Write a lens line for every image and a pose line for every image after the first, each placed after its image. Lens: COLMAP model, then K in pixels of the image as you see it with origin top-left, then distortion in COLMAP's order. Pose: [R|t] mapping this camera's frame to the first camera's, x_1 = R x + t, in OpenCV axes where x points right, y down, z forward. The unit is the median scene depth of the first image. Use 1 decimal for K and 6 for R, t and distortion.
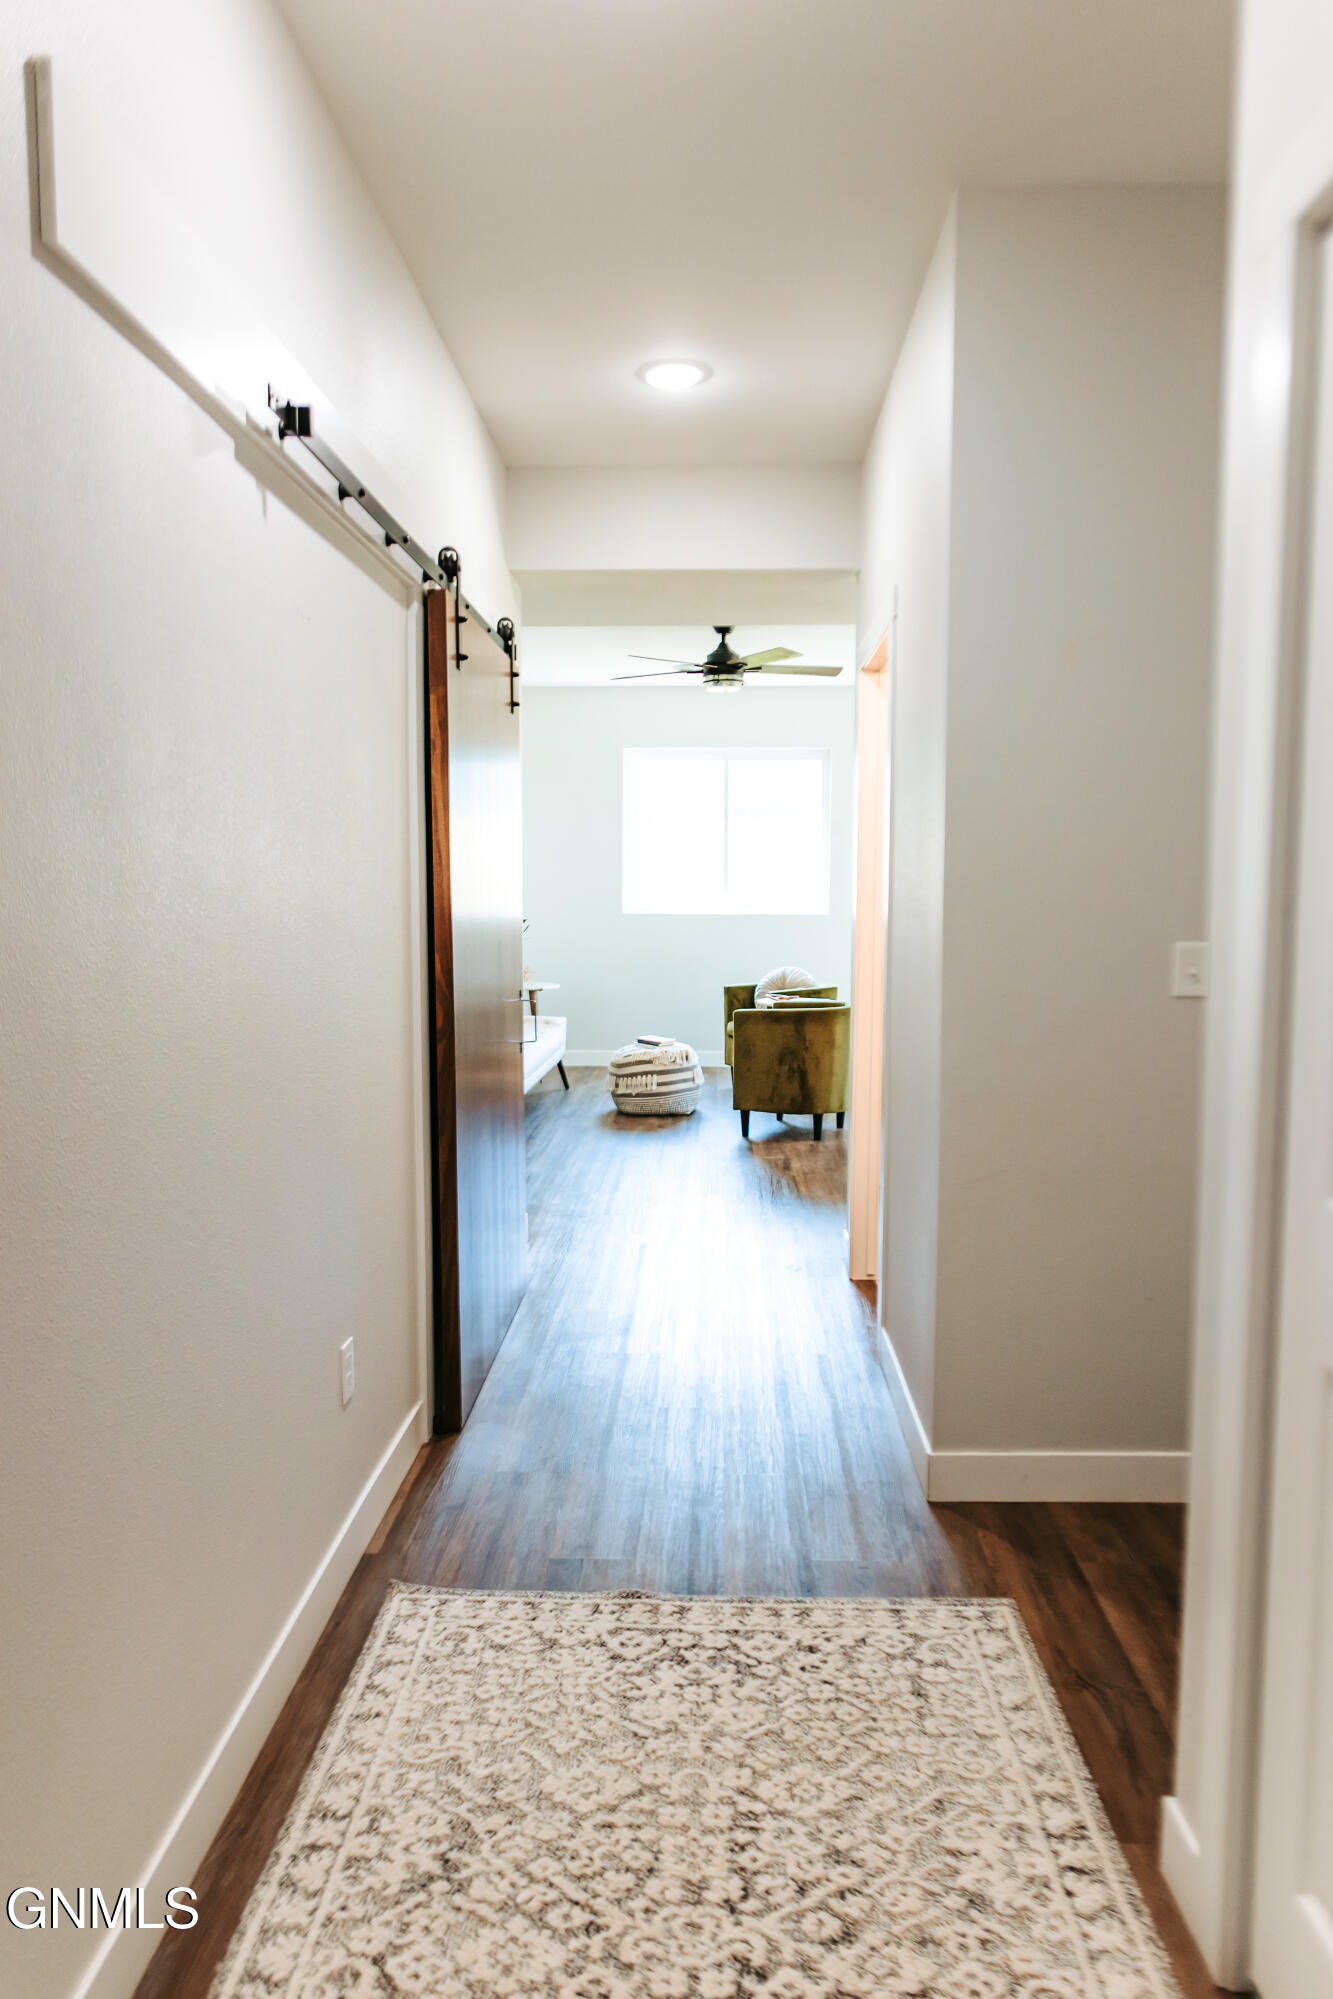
lens RADIAL K [[1426.4, 0, 658.1], [0, 1426.4, 1010.5], [0, 0, 1]] dist [-0.012936, 0.004553]
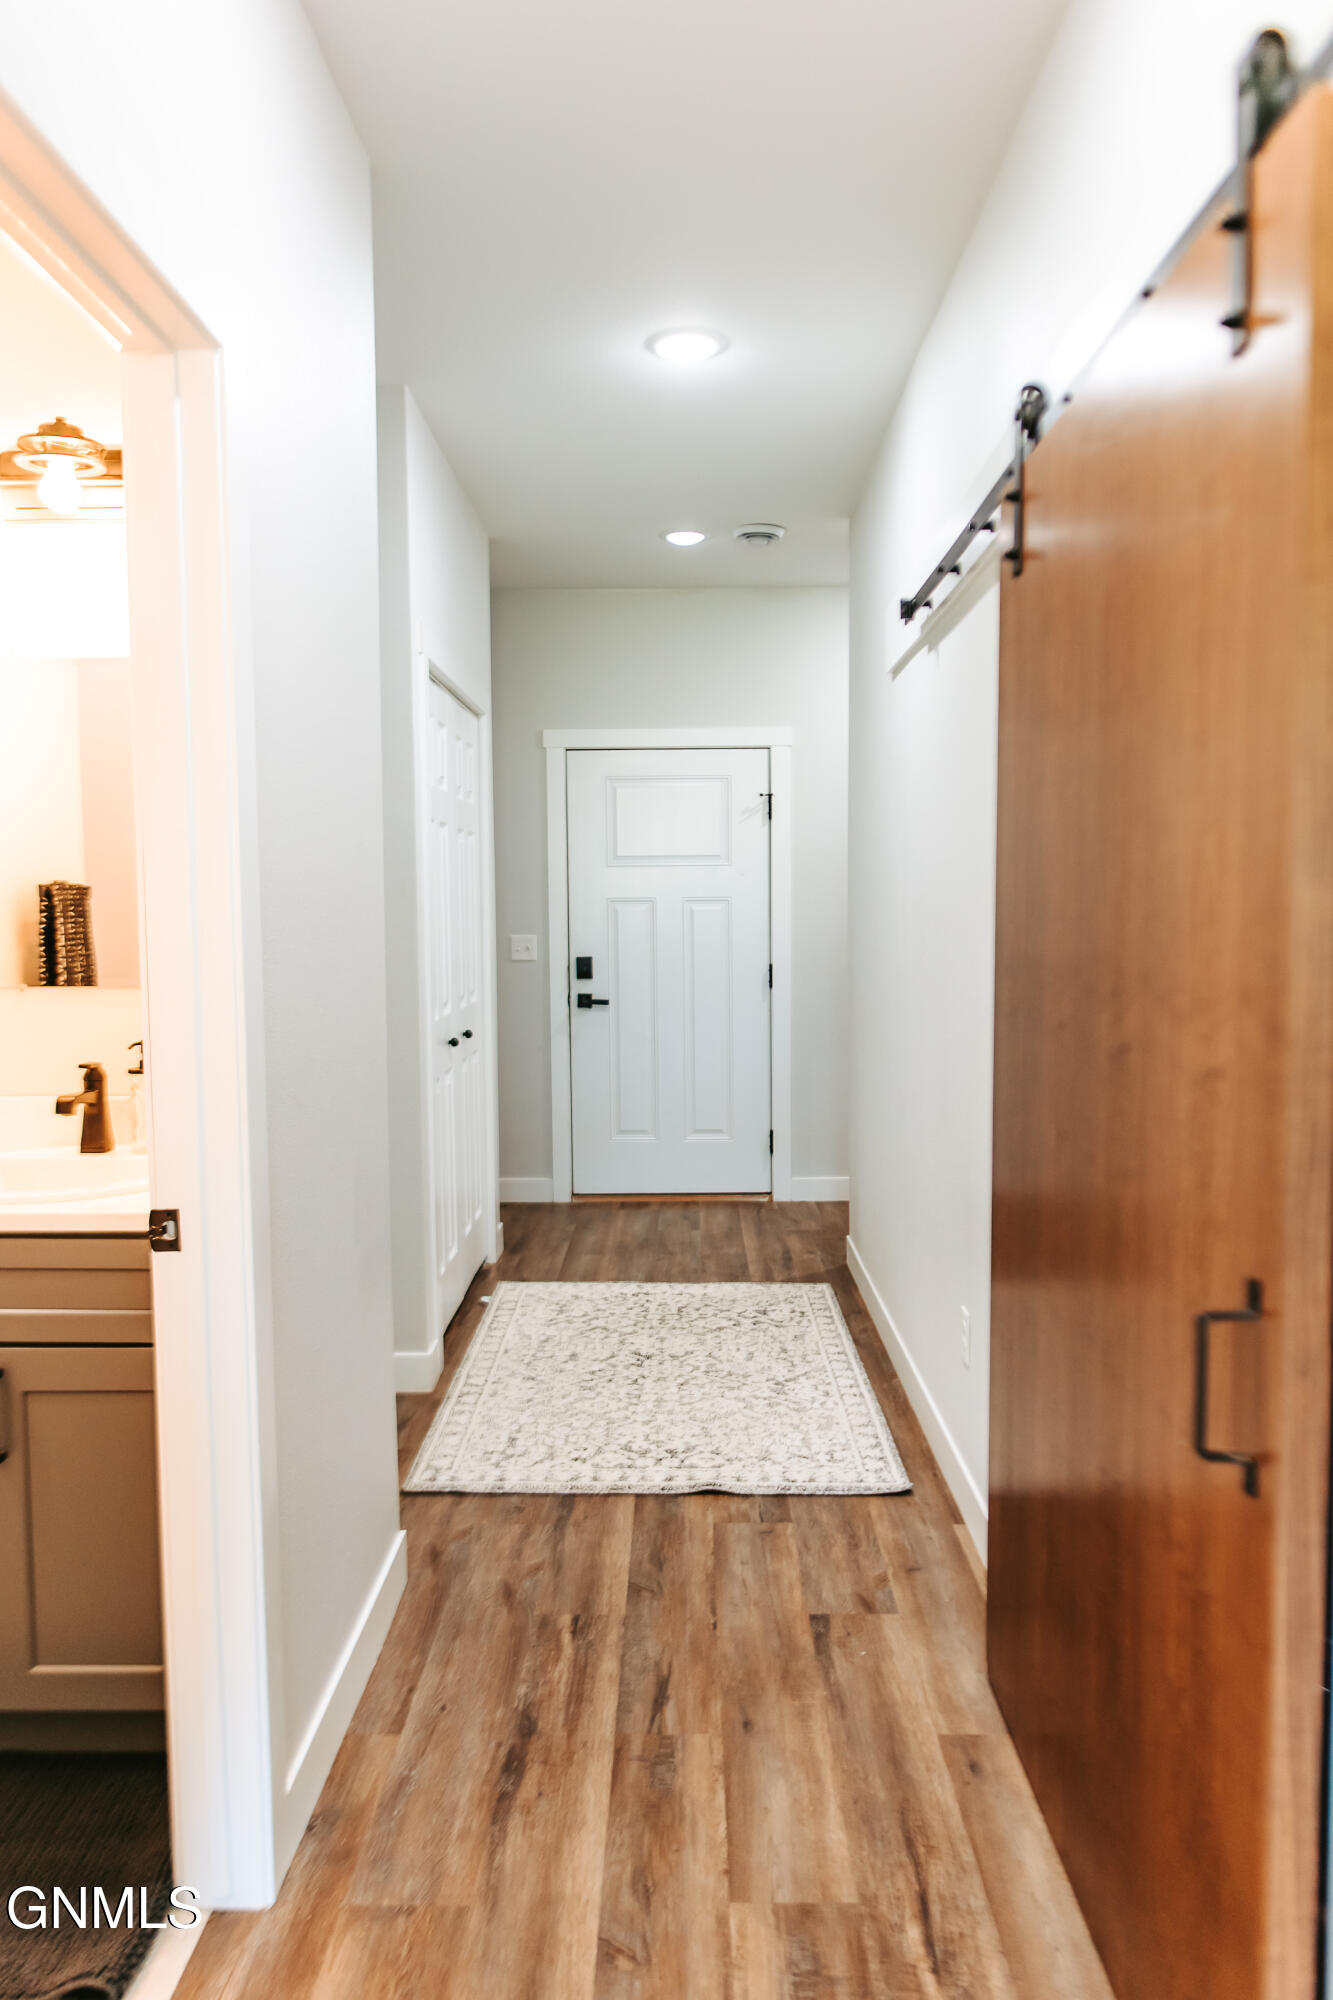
lens RADIAL K [[1427.1, 0, 658.1], [0, 1427.1, 1011.0], [0, 0, 1]] dist [-0.012936, 0.004553]
pose [[-0.999716, 0.009606, -0.021791, 0.056715], [0.005868, 0.986187, 0.165531, -0.224148], [0.023080, 0.165356, -0.985964, 2.430494]]
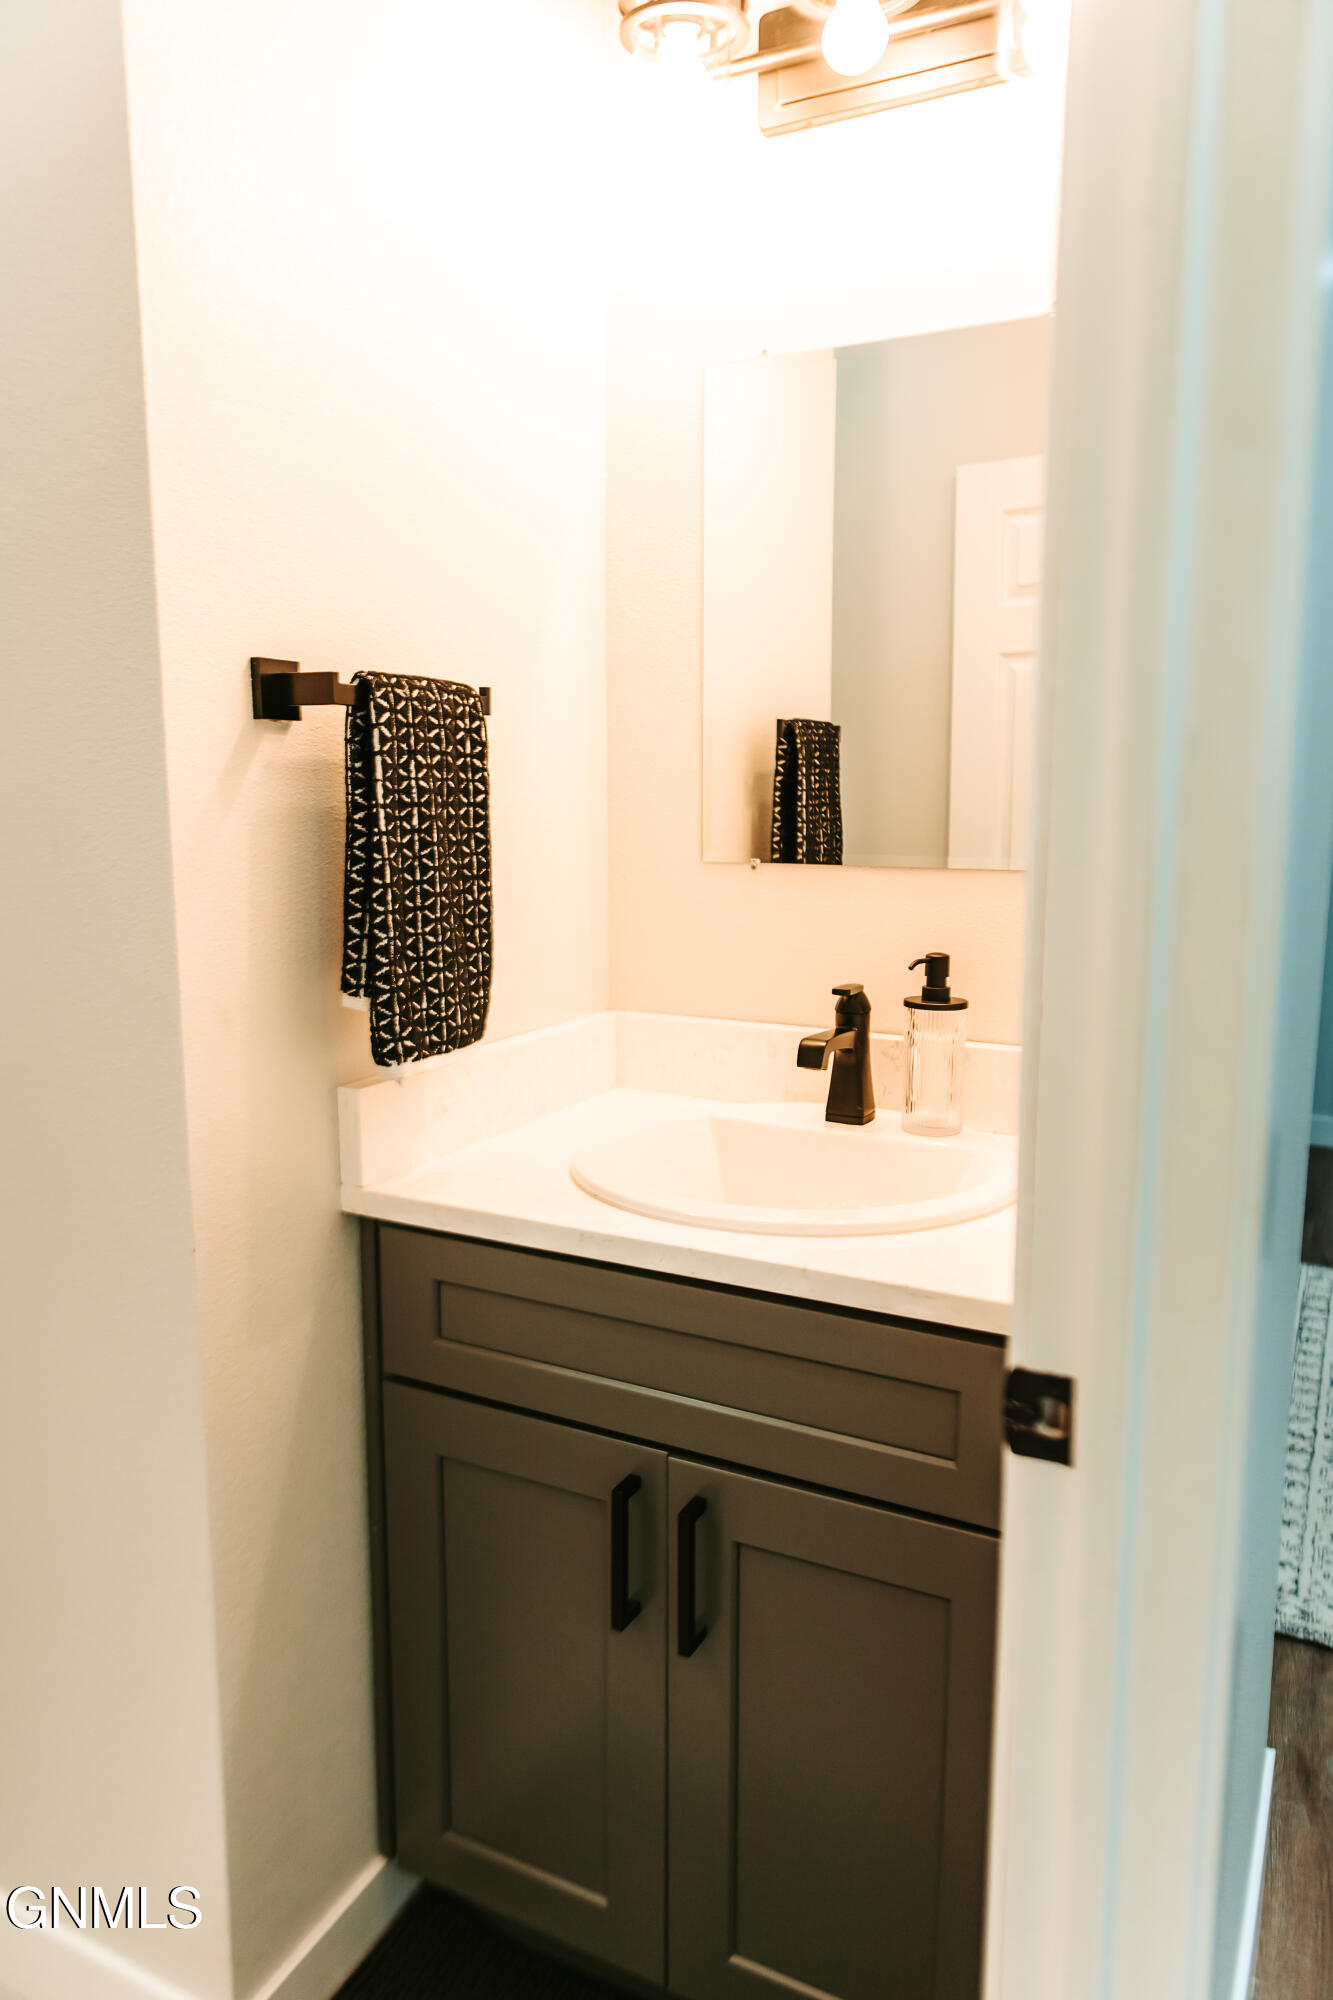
lens RADIAL K [[1390.2, 0, 666.5], [0, 1390.2, 1000.0], [0, 0, 1]] dist [-0.000085, 0.003789]
pose [[-0.902058, -0.063301, 0.426947, 0.243520], [0.042285, 0.971467, 0.233376, -0.167493], [-0.429538, 0.228572, -0.873643, 2.017105]]
